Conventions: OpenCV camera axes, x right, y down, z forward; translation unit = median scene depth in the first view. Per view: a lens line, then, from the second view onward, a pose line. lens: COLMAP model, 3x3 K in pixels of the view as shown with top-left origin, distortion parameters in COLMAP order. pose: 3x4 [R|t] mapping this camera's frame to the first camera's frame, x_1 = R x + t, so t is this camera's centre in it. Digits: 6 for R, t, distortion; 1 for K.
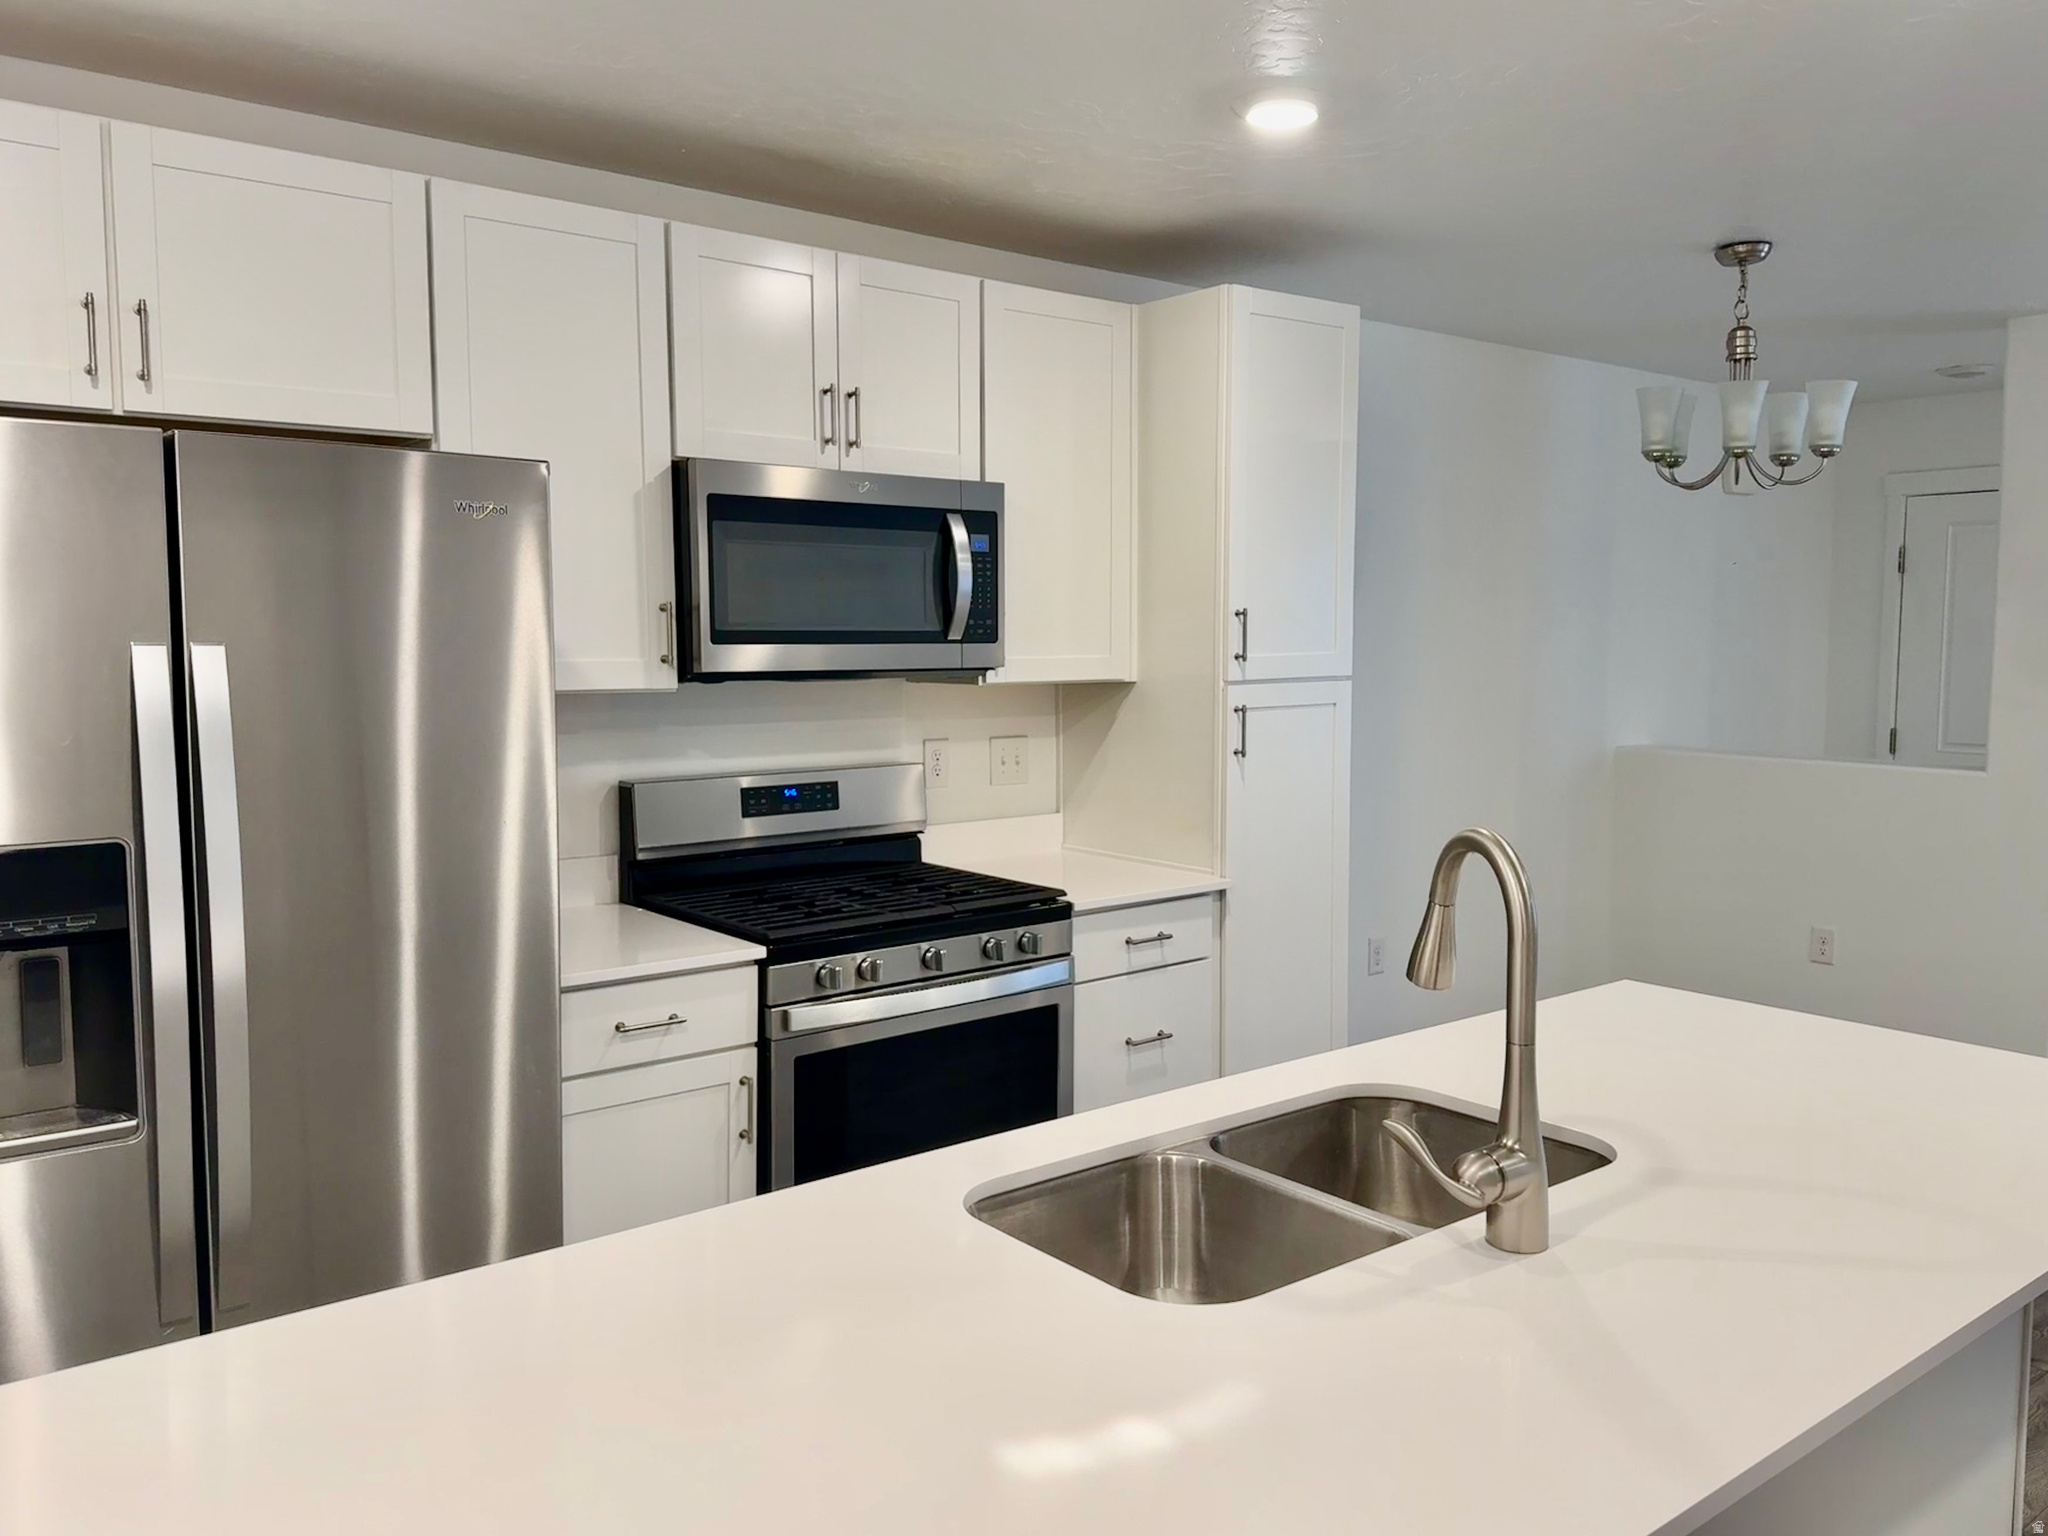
lens RADIAL K [[1564.6, 0, 1017.9], [0, 1564.6, 765.8], [0, 0, 1]] dist [0.043089, -0.011524]
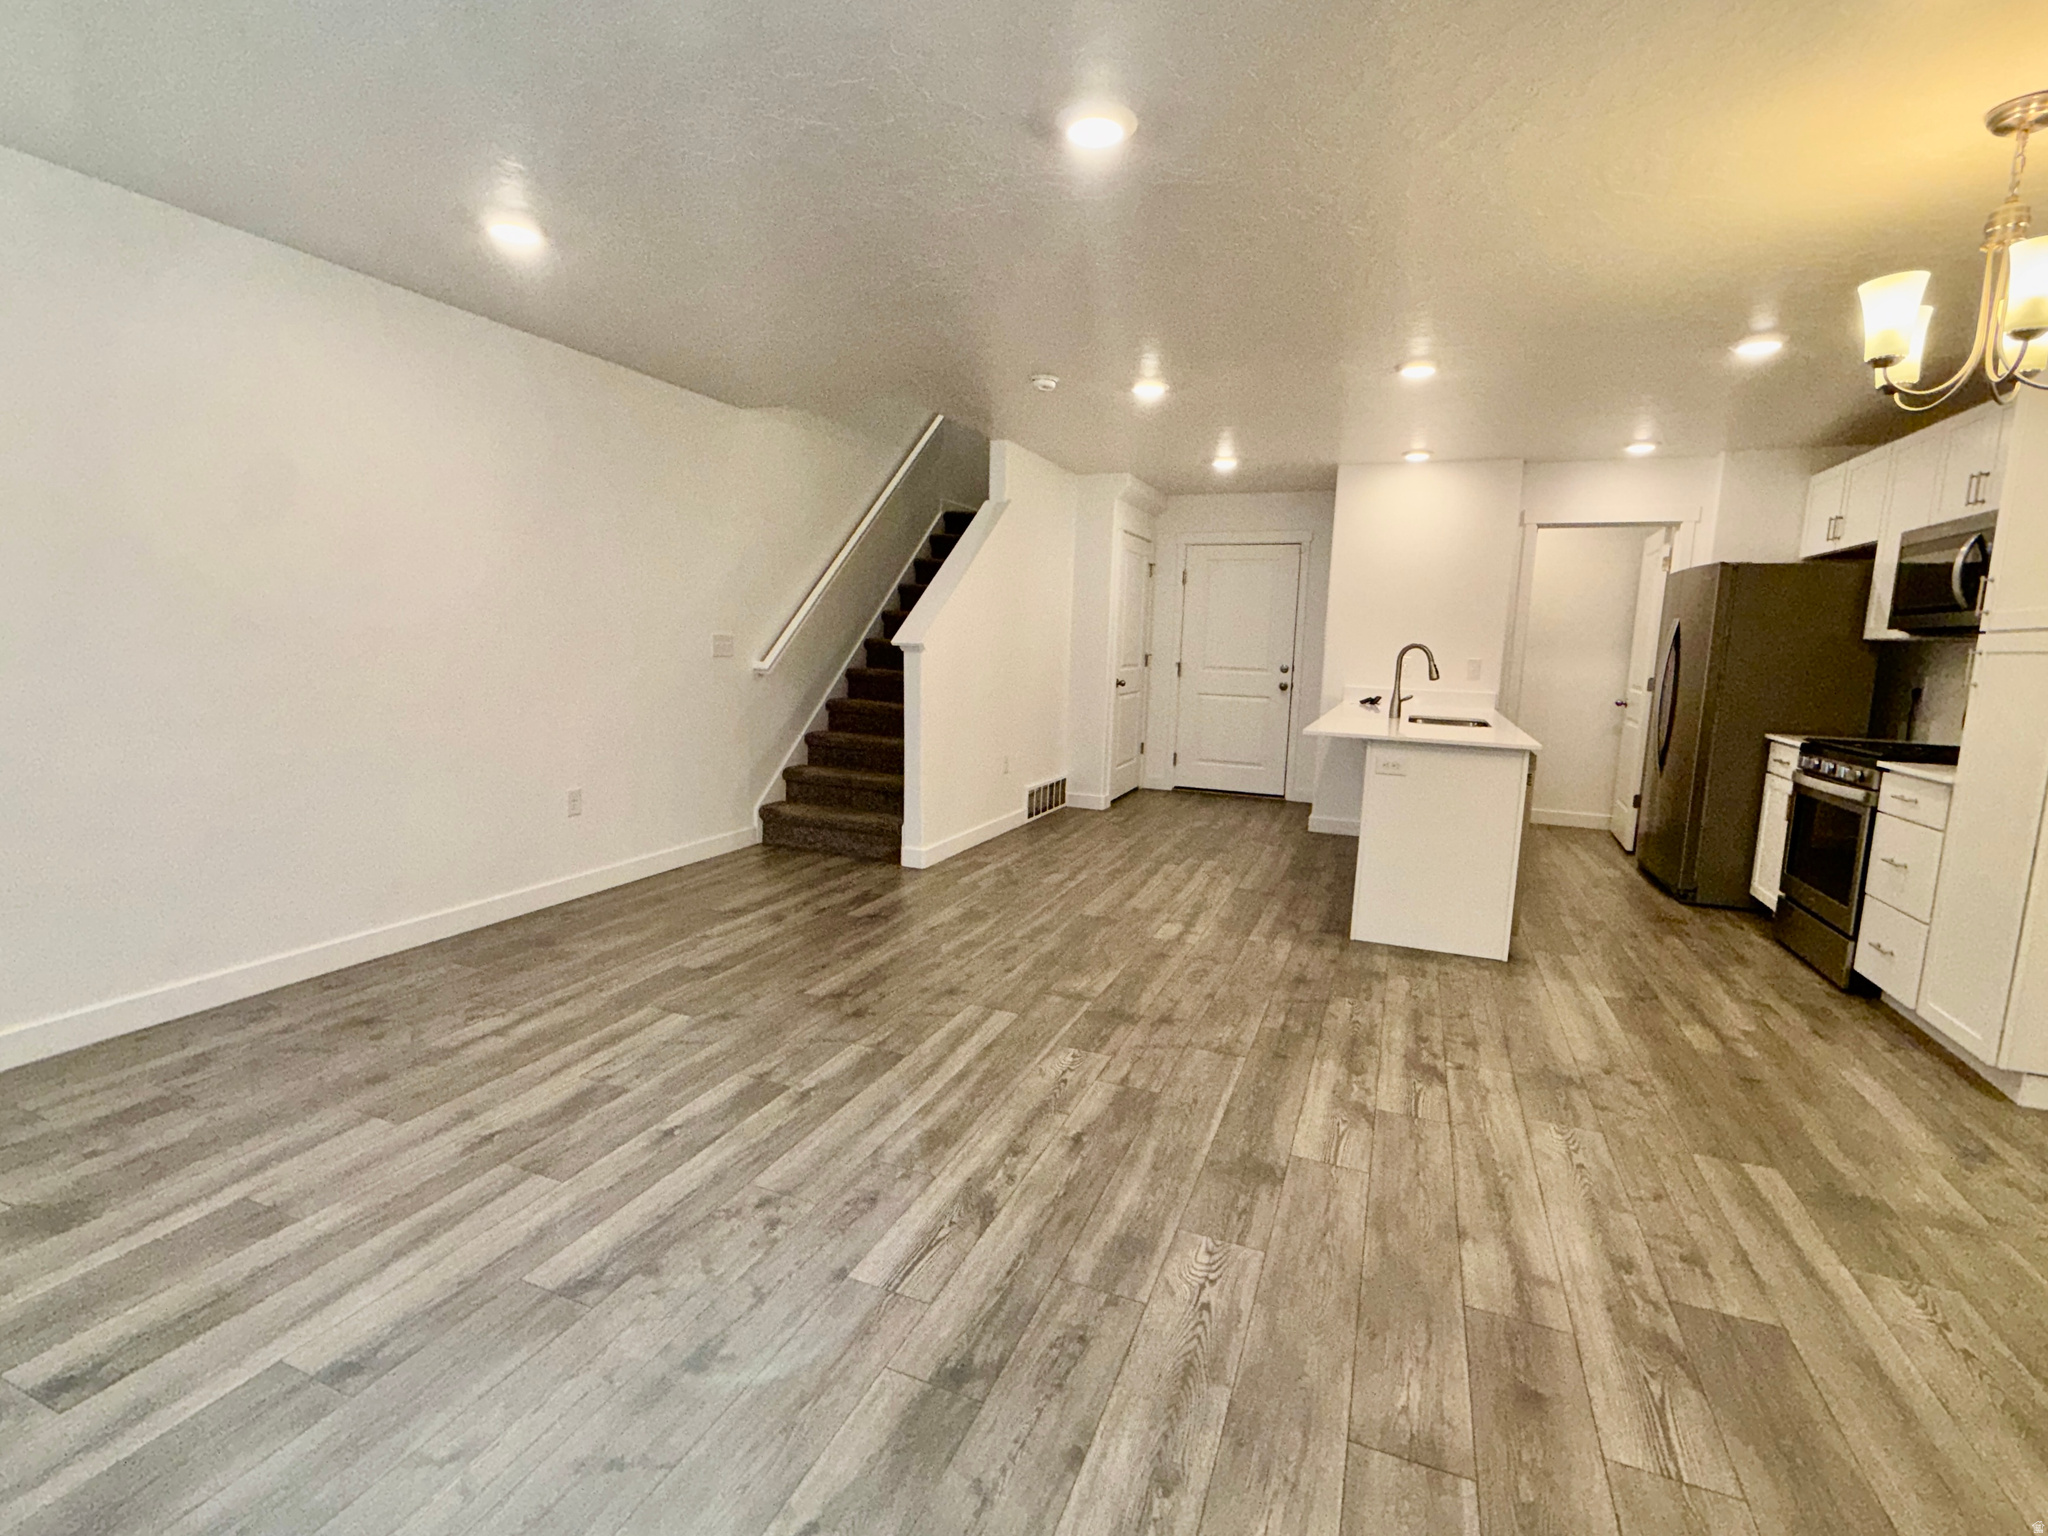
lens RADIAL K [[940.5, 0, 1018.8], [0, 940.5, 763.2], [0, 0, 1]] dist [0.001096, 0.000132]
pose [[-0.874513, 0.036306, -0.483641, 1.271301], [-0.074009, 0.975526, 0.207053, -0.052235], [0.479322, 0.216864, -0.850424, 1.329725]]
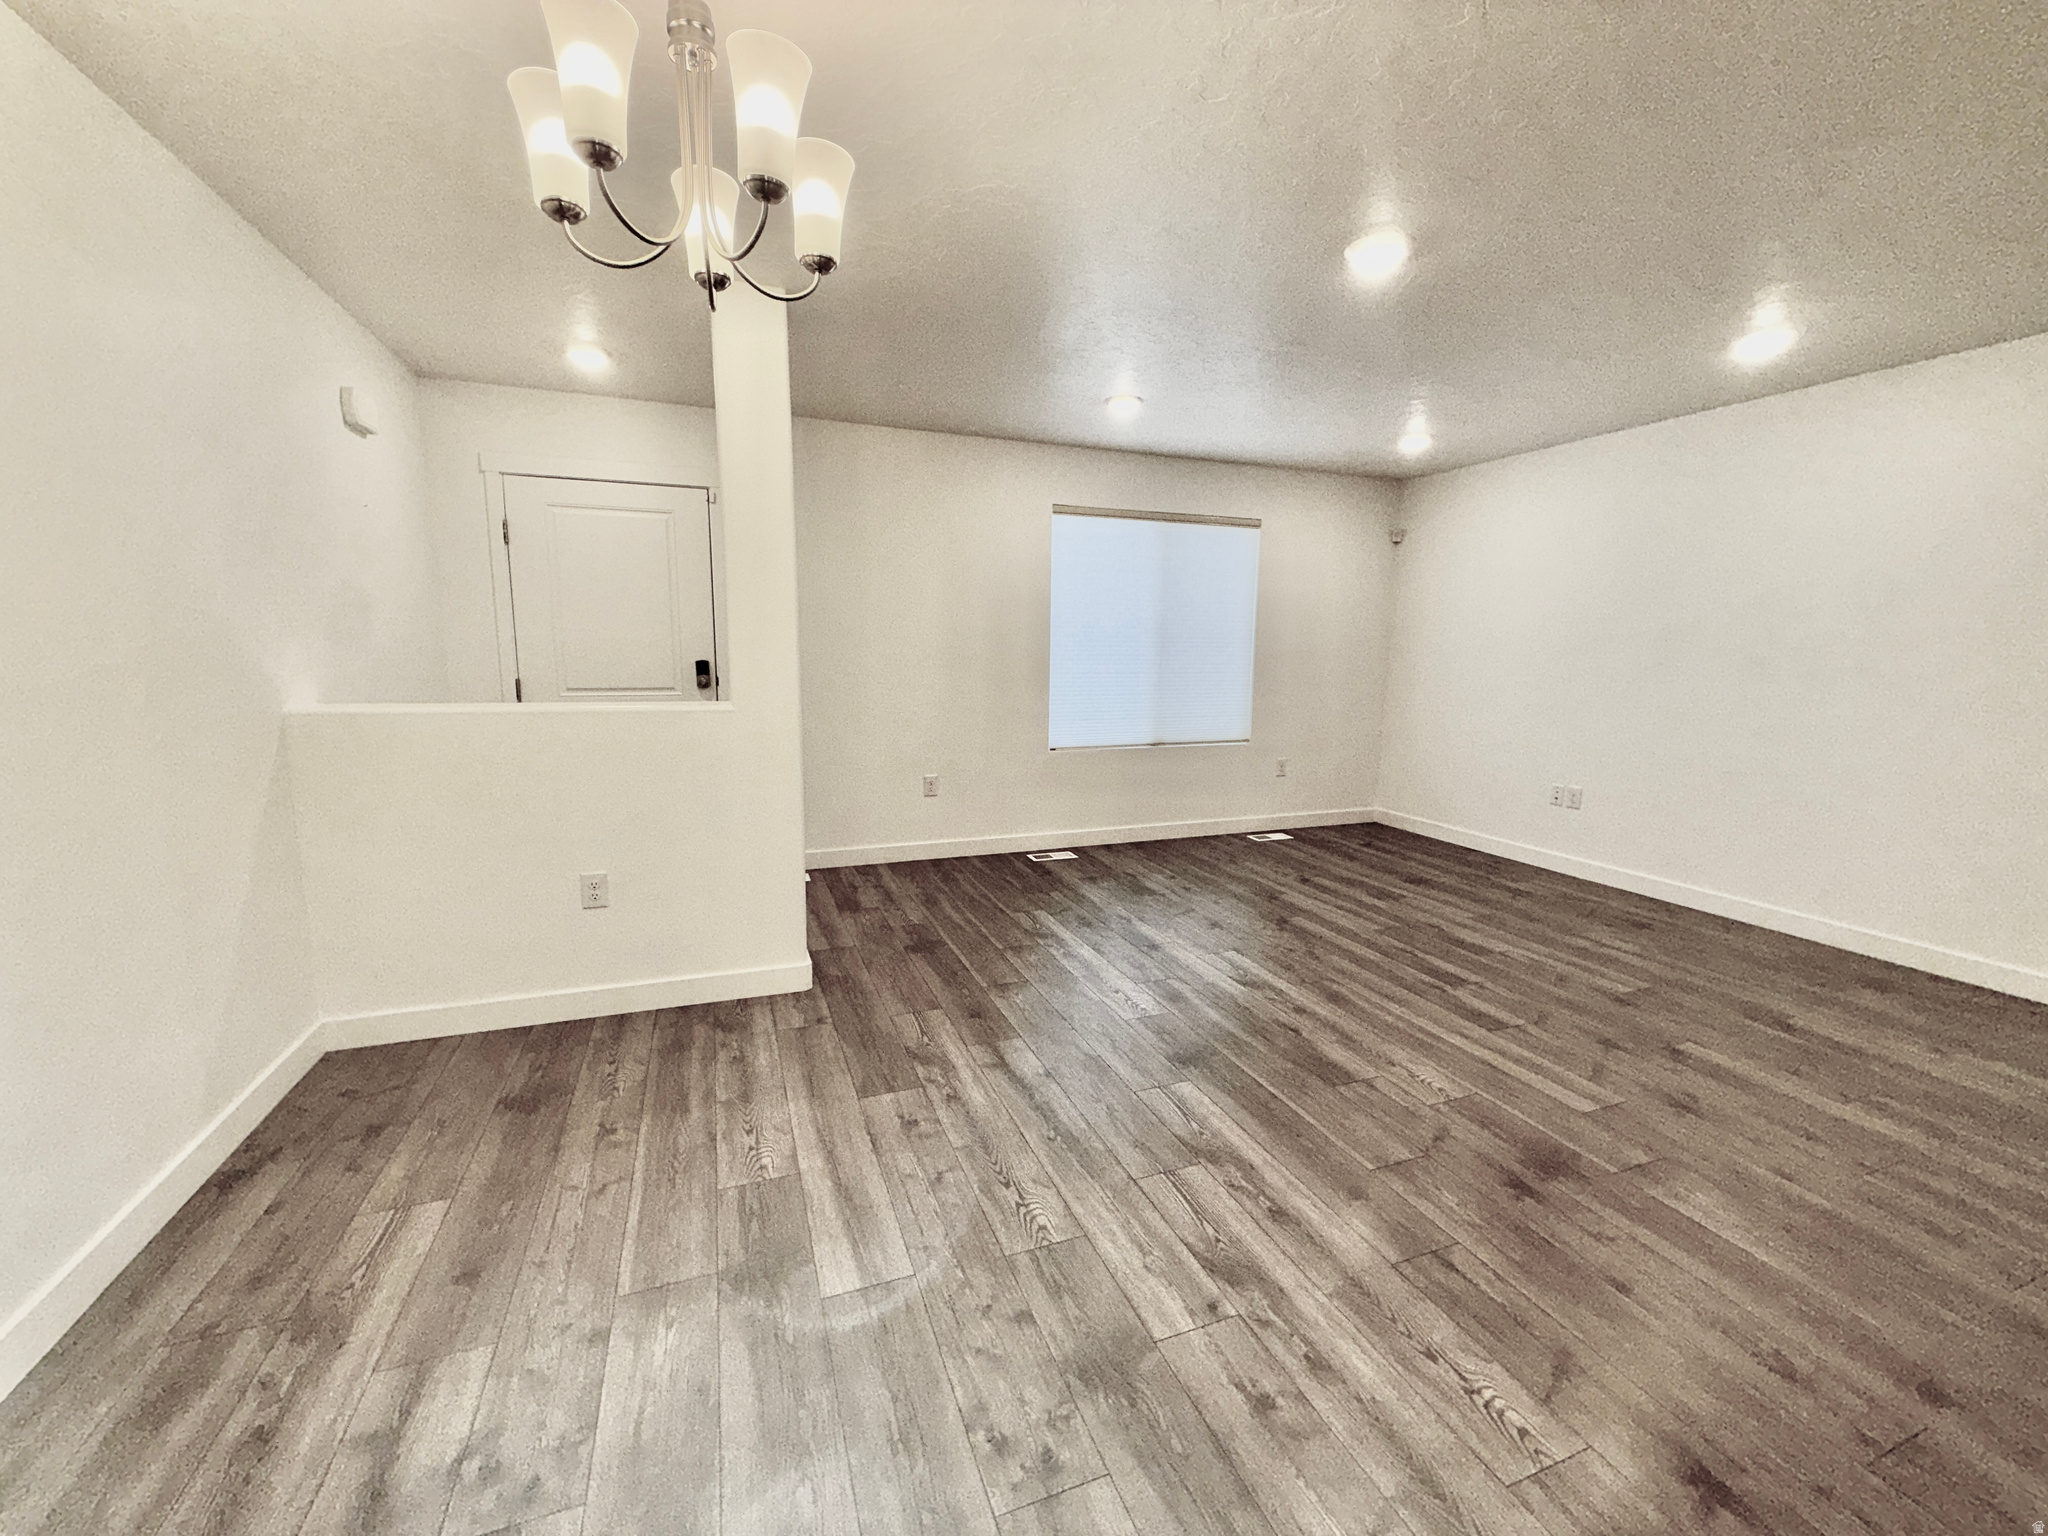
lens RADIAL K [[816.2, 0, 1016.0], [0, 816.2, 762.3], [0, 0, 1]] dist [-0.000339, 0.000058]
pose [[0.309084, -0.133006, 0.941688, 0.167907], [0.070992, 0.990636, 0.116618, -0.013104], [-0.948381, 0.030808, 0.315632, 0.842739]]
